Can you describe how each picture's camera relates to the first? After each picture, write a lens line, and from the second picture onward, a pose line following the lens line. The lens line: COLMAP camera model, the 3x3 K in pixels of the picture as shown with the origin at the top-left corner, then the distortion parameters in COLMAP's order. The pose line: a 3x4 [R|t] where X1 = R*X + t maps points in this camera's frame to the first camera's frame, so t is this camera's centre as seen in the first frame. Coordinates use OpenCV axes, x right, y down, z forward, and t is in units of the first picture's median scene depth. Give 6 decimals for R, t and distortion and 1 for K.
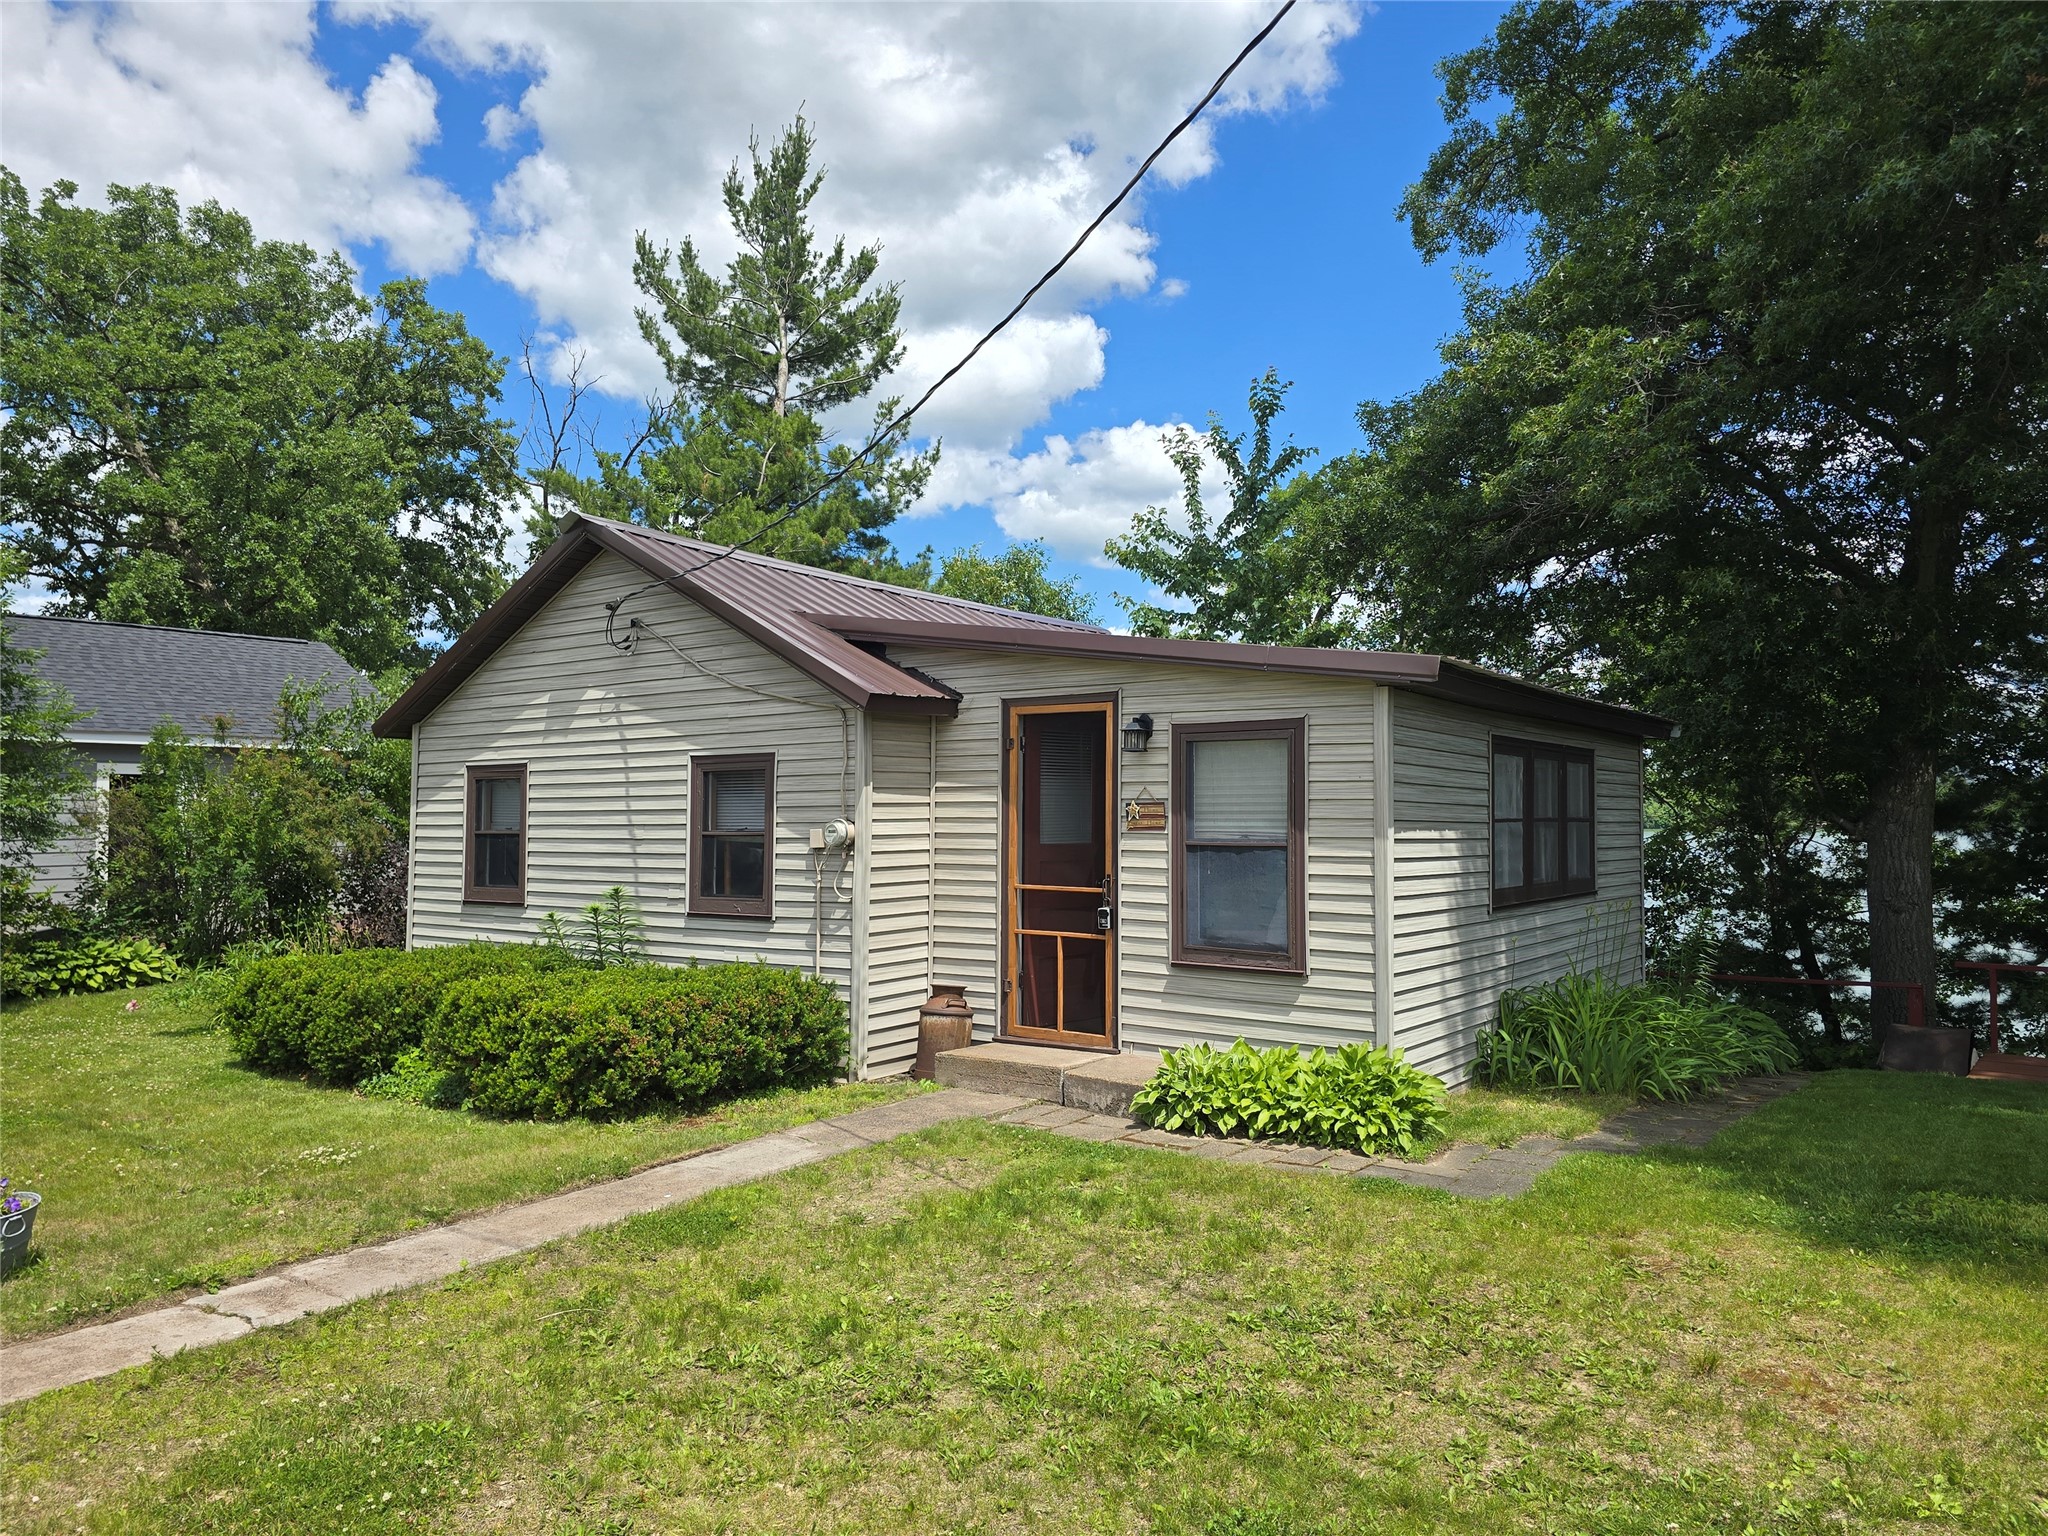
lens RADIAL K [[1379.0, 0, 1021.7], [0, 1379.0, 769.0], [0, 0, 1]] dist [0.045612, -0.002805]
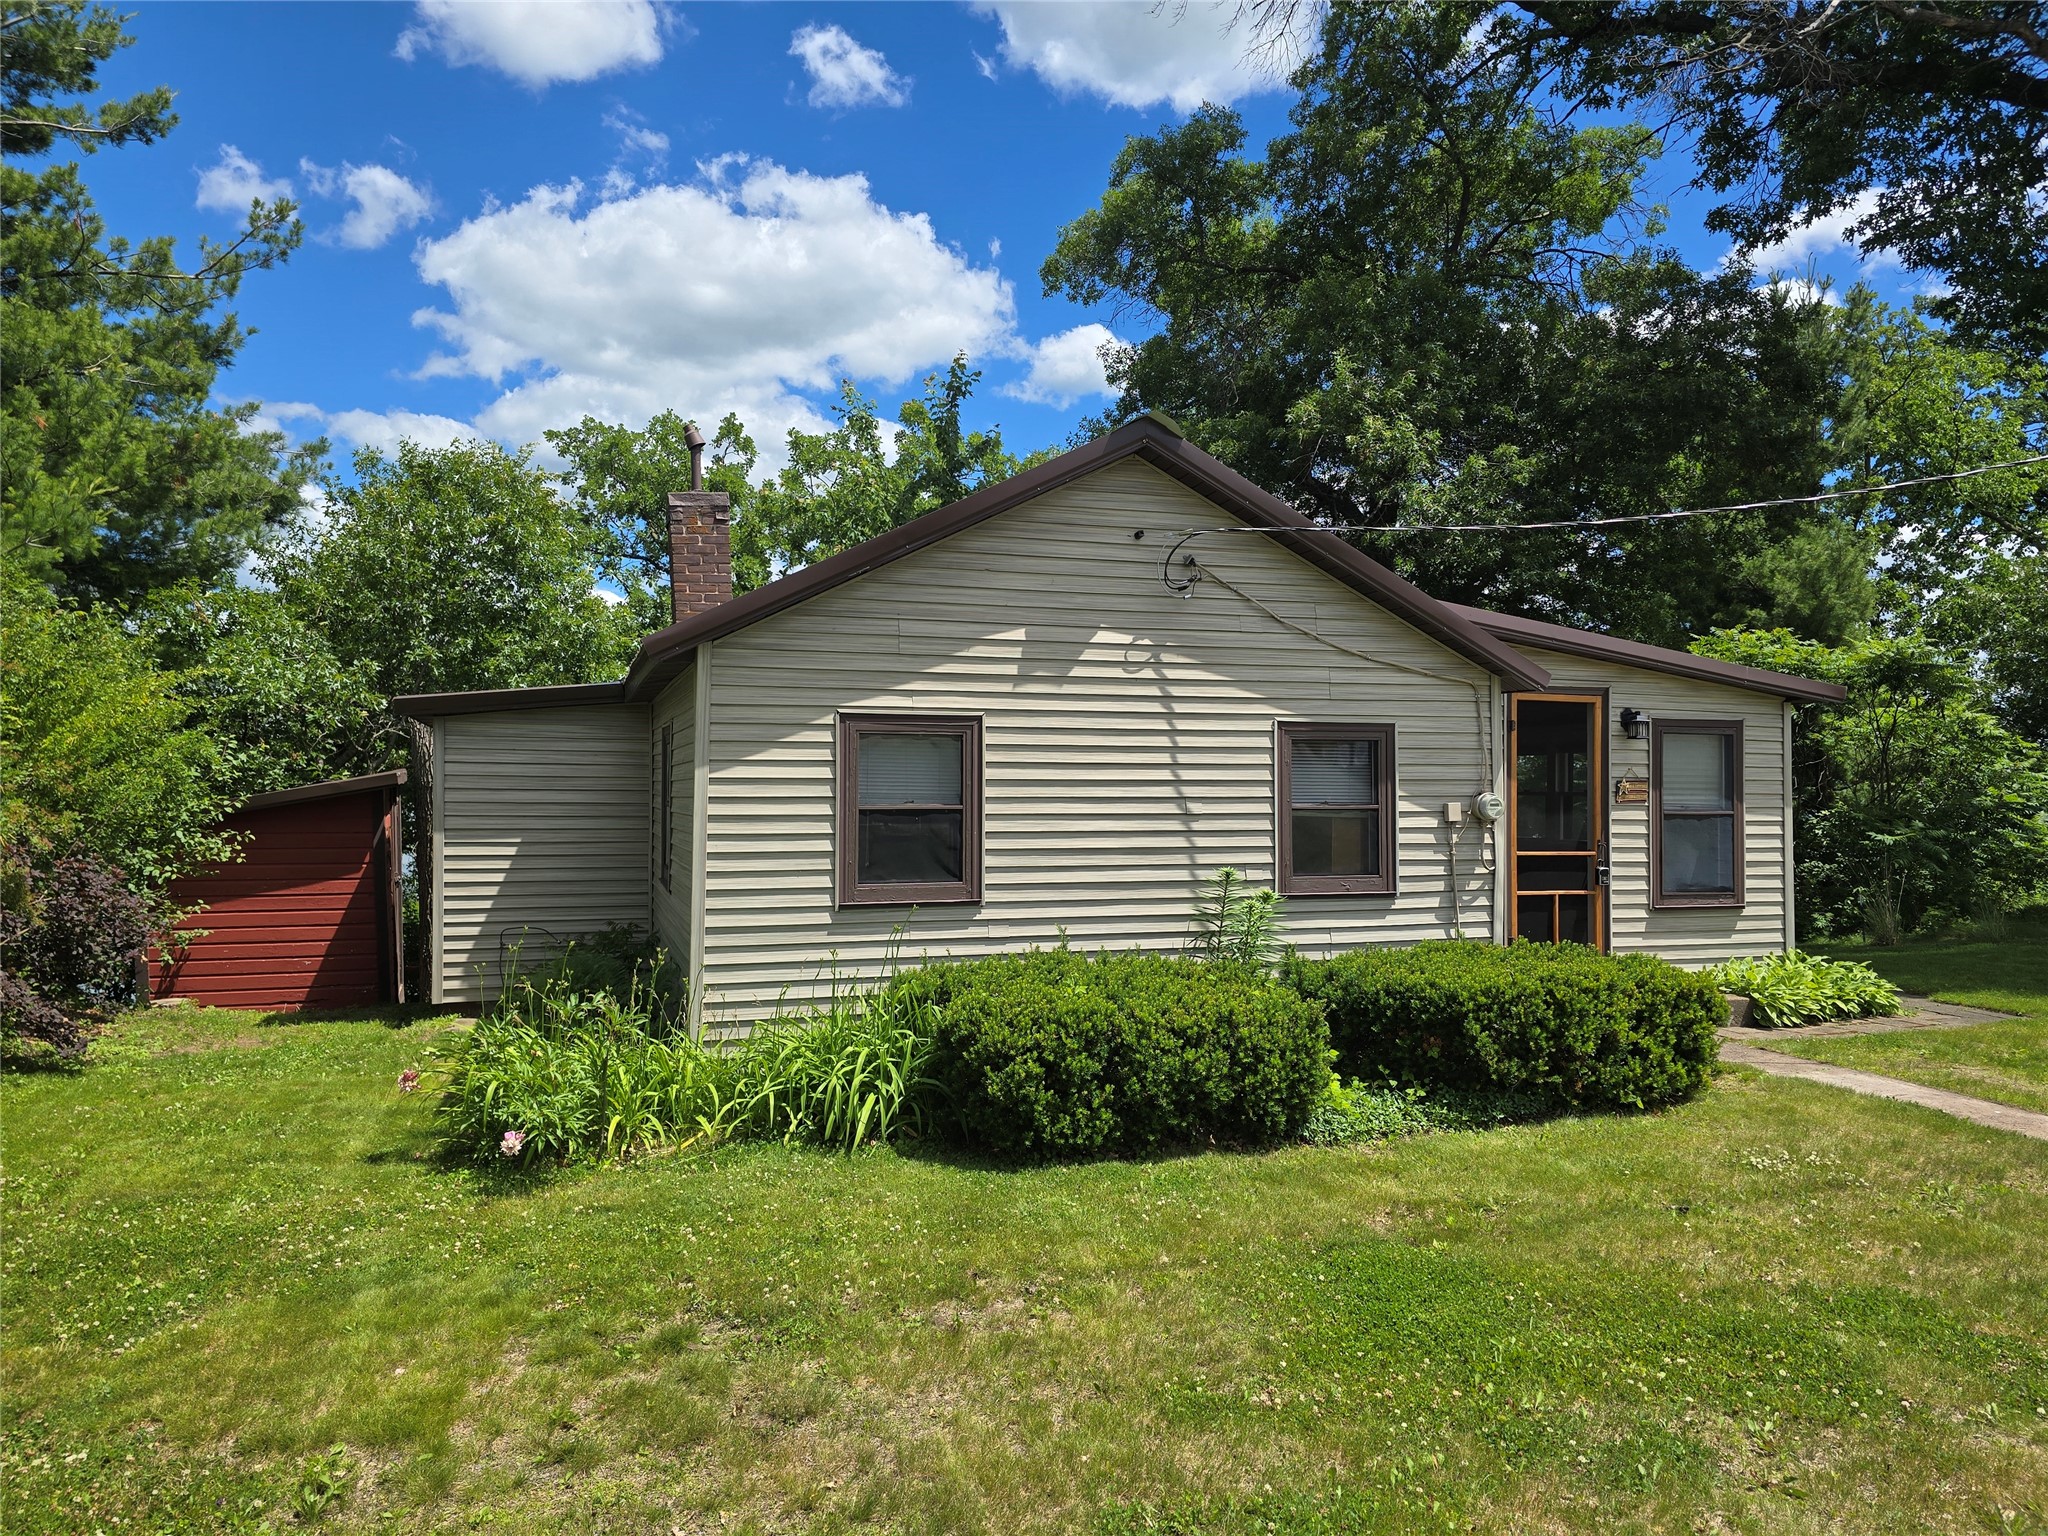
lens RADIAL K [[1379.0, 0, 1021.2], [0, 1379.0, 769.6], [0, 0, 1]] dist [0.045612, -0.002805]
pose [[0.595834, 0.013066, 0.803001, -1.142505], [-0.035713, 0.999310, 0.010239, 0.019911], [-0.802313, -0.034778, 0.595890, 0.644154]]
